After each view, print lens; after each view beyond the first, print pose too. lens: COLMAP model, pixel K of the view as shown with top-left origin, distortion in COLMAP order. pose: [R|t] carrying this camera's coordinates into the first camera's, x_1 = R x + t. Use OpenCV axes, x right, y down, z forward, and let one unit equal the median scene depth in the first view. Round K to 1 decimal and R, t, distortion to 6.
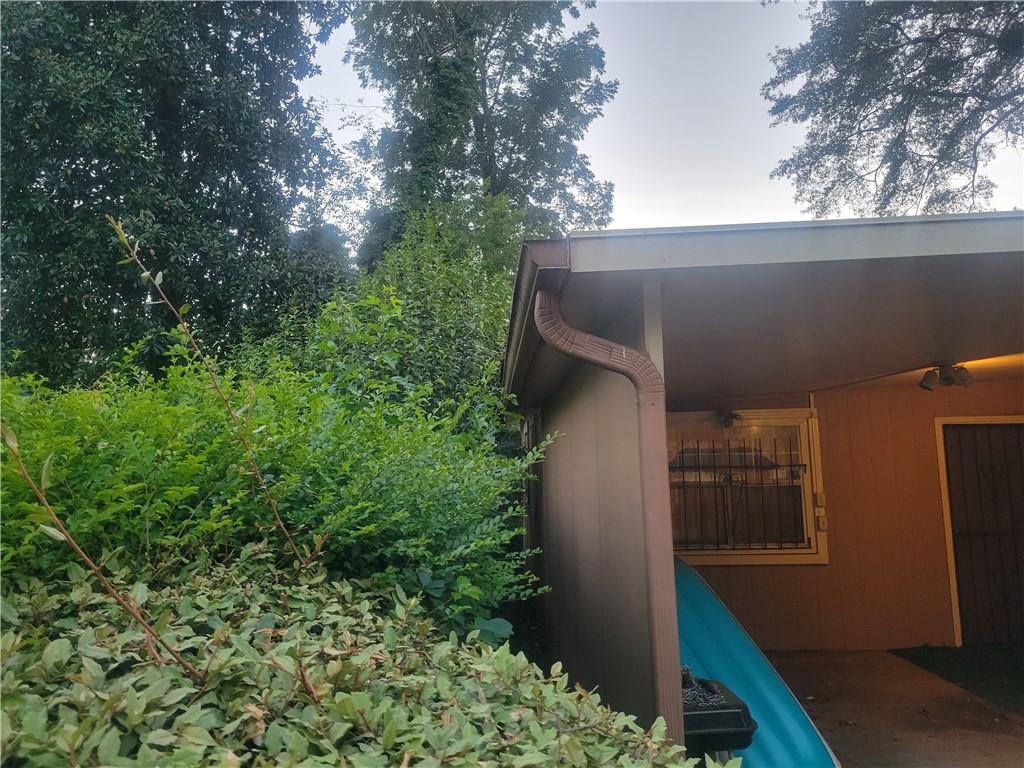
lens RADIAL K [[765.9, 0, 502.8], [0, 765.9, 383.9], [0, 0, 1]] dist [0.065470, -0.057248]
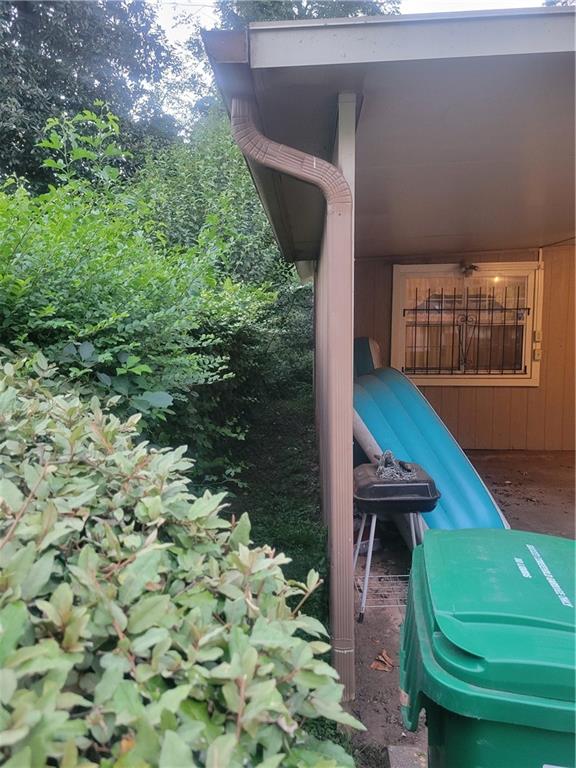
lens RADIAL K [[574.4, 0, 287.5], [0, 574.4, 387.4], [0, 0, 1]] dist [0.065470, -0.057248]
pose [[0.998656, 0.020120, -0.047763, 0.050806], [-0.009111, 0.975371, 0.220381, 0.026282], [0.051021, -0.219649, 0.974244, 0.045681]]
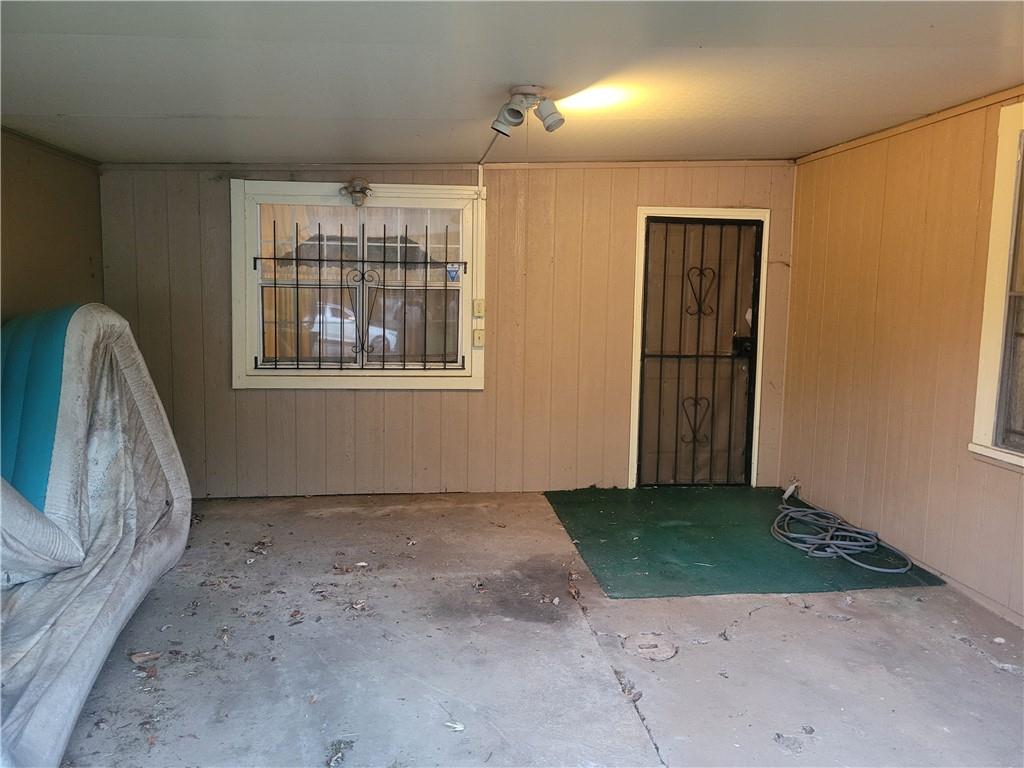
lens RADIAL K [[765.9, 0, 502.8], [0, 765.9, 383.9], [0, 0, 1]] dist [0.065470, -0.057248]
pose [[0.991981, 0.018913, 0.124960, 0.330147], [-0.047489, 0.972065, 0.229856, 0.044650], [-0.117122, -0.233947, 0.965169, 0.235487]]
